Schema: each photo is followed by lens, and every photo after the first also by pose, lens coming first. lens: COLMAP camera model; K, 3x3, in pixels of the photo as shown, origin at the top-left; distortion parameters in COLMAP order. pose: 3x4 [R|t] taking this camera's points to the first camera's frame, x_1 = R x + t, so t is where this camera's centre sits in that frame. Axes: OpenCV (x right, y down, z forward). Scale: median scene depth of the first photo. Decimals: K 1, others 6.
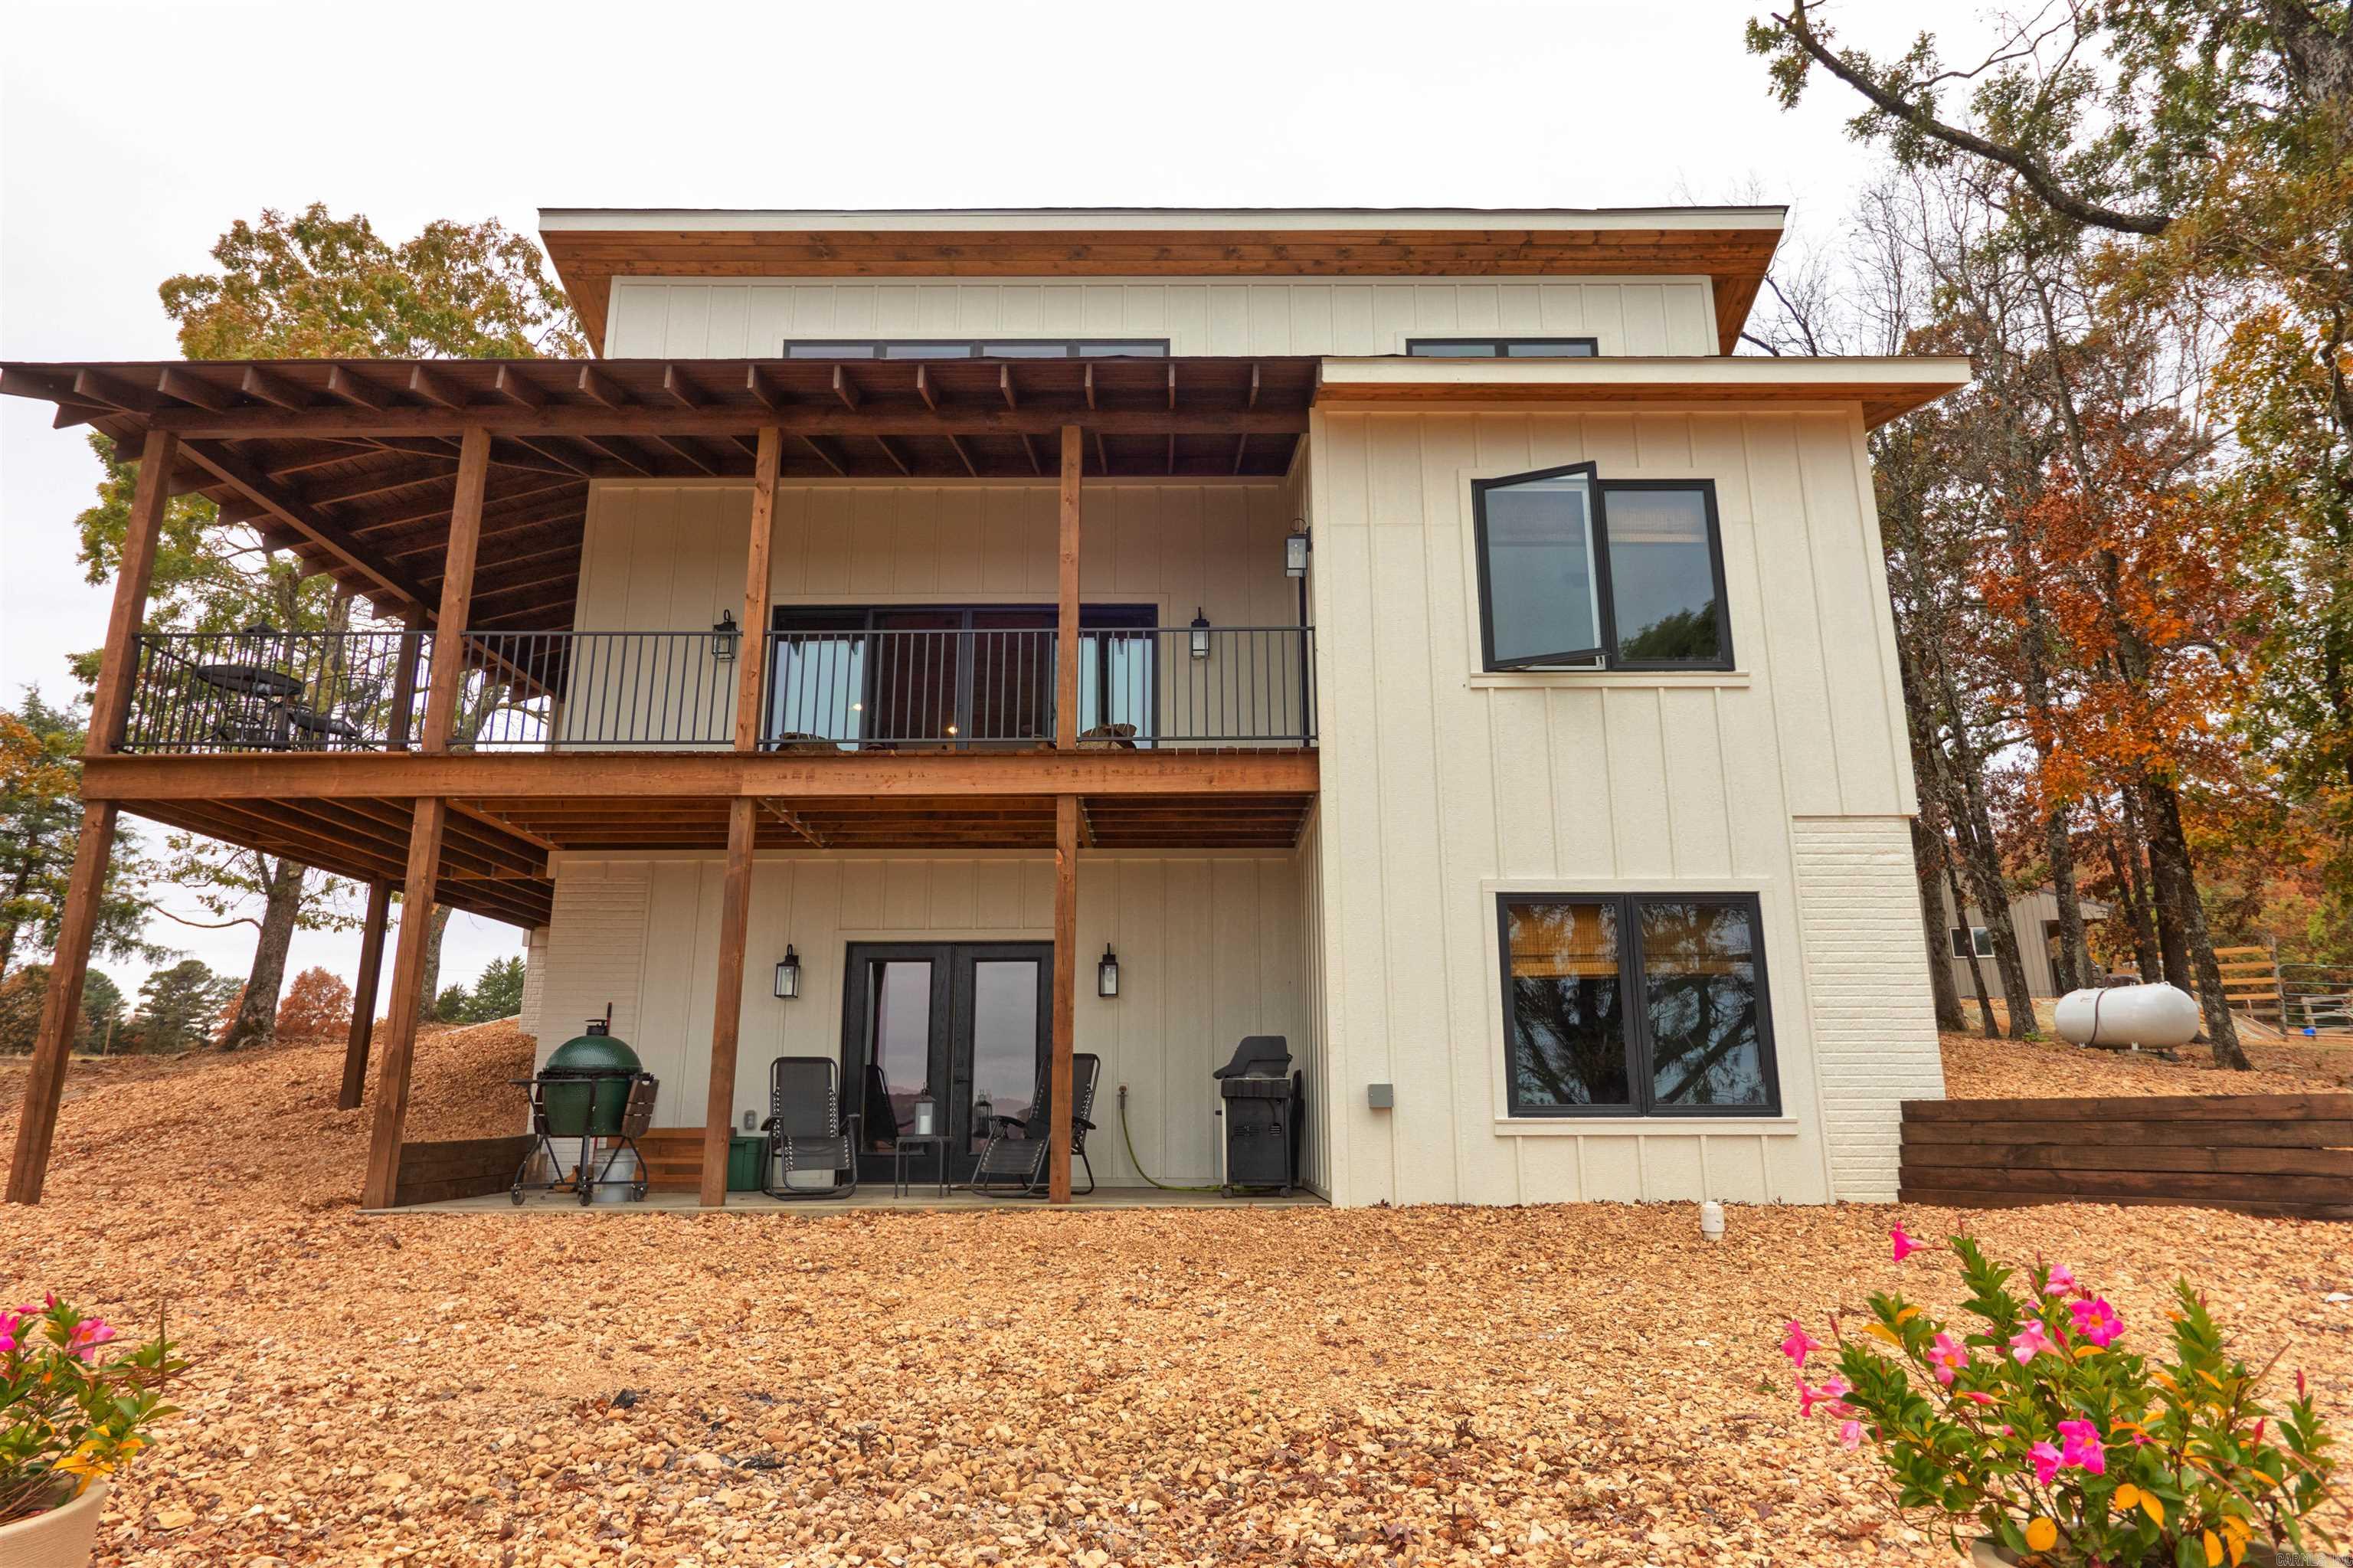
lens RADIAL K [[1385.9, 0, 1178.2], [0, 1385.9, 765.5], [0, 0, 1]] dist [-0.002534, -0.000091]
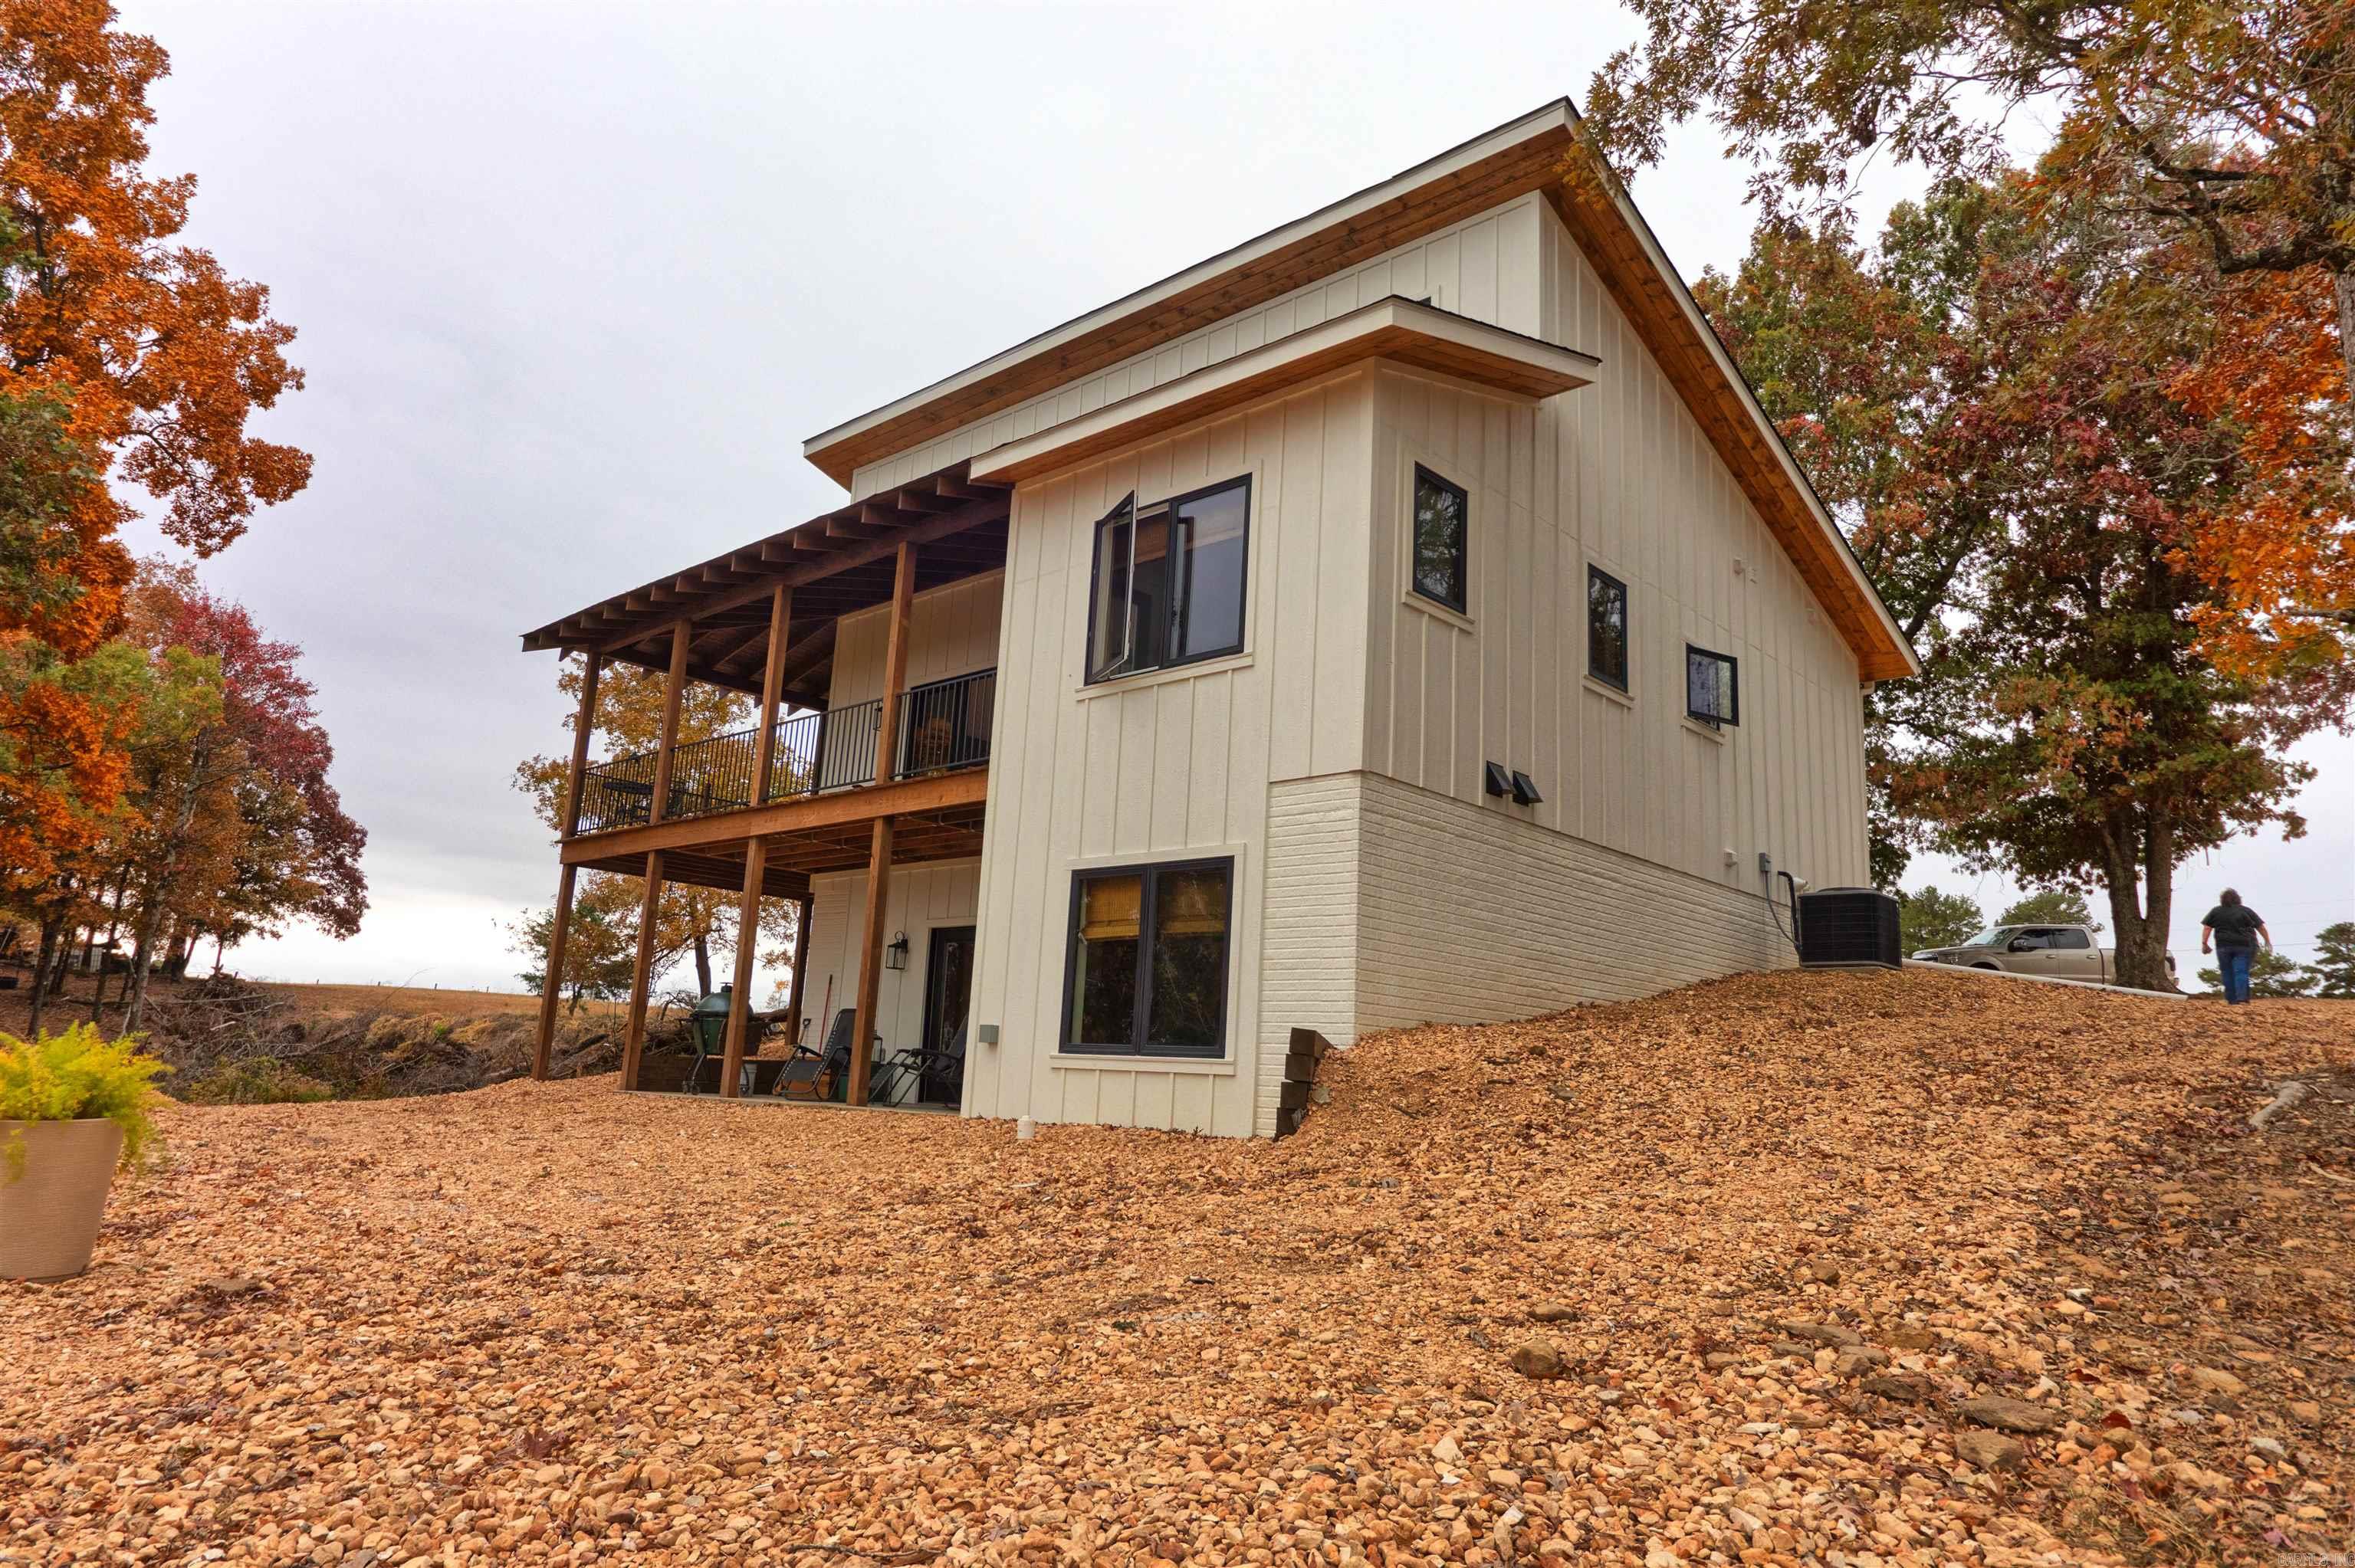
lens RADIAL K [[1510.4, 0, 1177.5], [0, 1510.4, 788.8], [0, 0, 1]] dist [-0.002993, -0.000224]
pose [[0.728357, -0.096114, -0.678423, 1.156002], [0.107145, 0.993909, -0.025778, 0.062456], [0.676768, -0.053915, 0.734219, 0.096274]]
